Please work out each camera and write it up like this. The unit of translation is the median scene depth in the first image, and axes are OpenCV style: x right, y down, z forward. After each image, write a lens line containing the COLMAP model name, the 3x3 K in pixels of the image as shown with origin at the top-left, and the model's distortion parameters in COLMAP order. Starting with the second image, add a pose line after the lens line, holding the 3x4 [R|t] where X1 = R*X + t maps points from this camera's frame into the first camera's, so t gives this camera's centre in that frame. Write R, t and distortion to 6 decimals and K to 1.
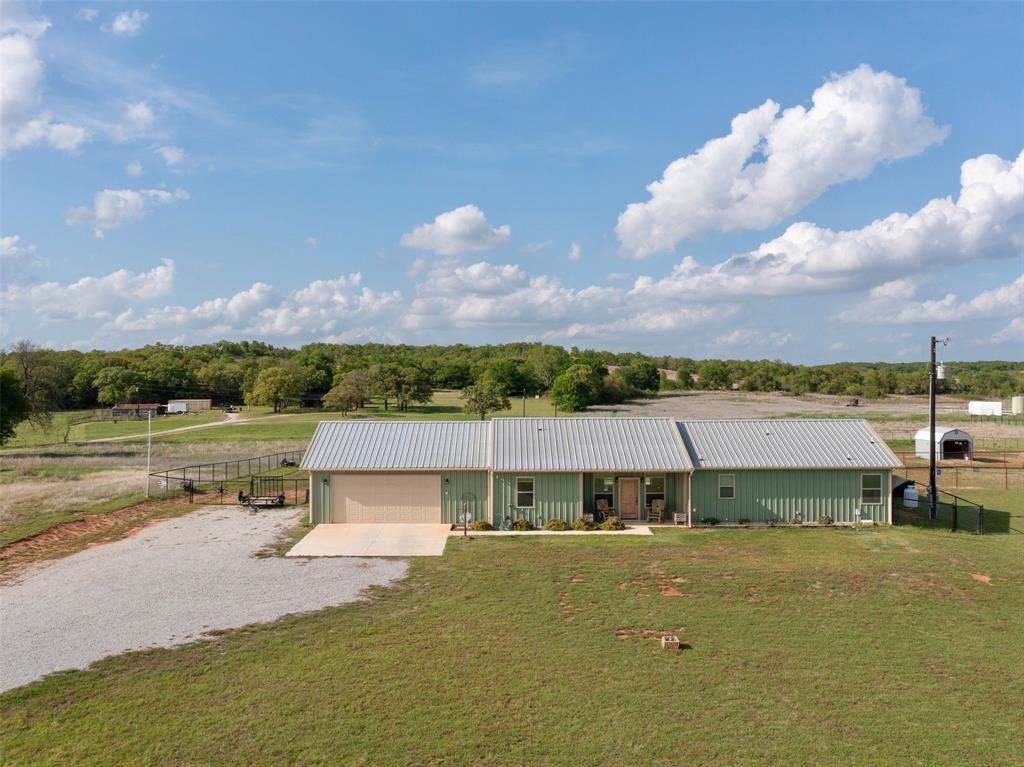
lens RADIAL K [[924.6, 0, 508.0], [0, 924.6, 374.2], [0, 0, 1]] dist [-0.014084, 0.017750]
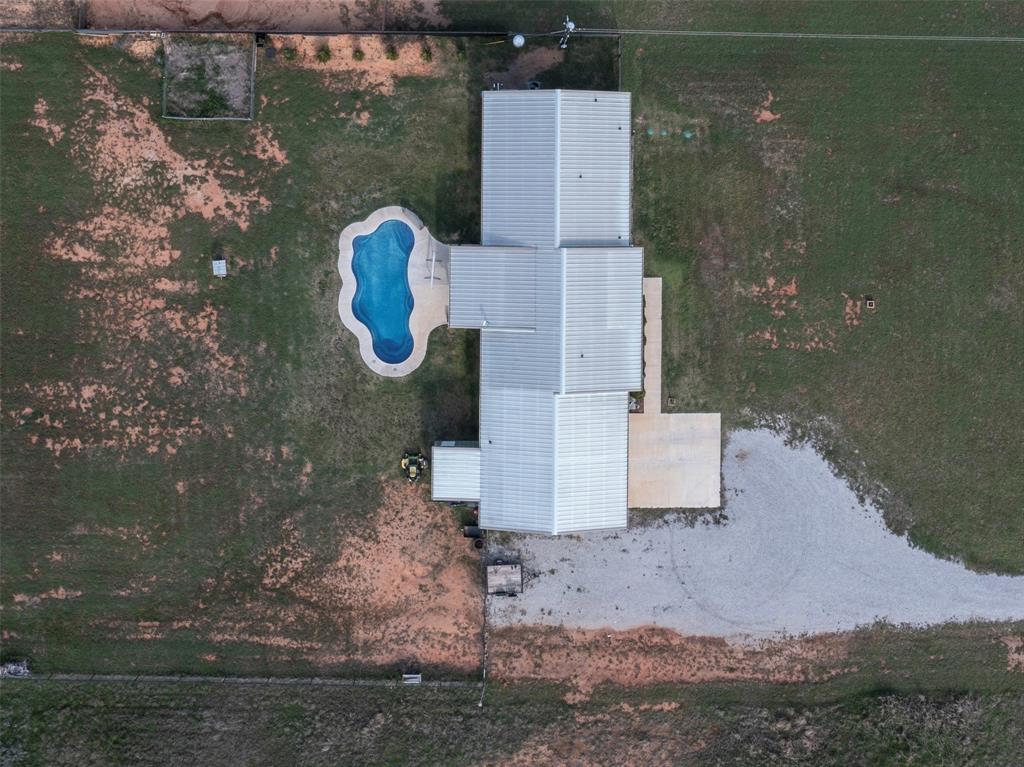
lens RADIAL K [[1094.5, 0, 511.1], [0, 1094.5, 377.8], [0, 0, 1]] dist [-0.006625, 0.000000]
pose [[0.000915, -0.999950, -0.009912, 0.010115], [-0.025589, -0.009932, 0.999623, -1.510061], [-0.999672, -0.000661, -0.025597, 1.212131]]
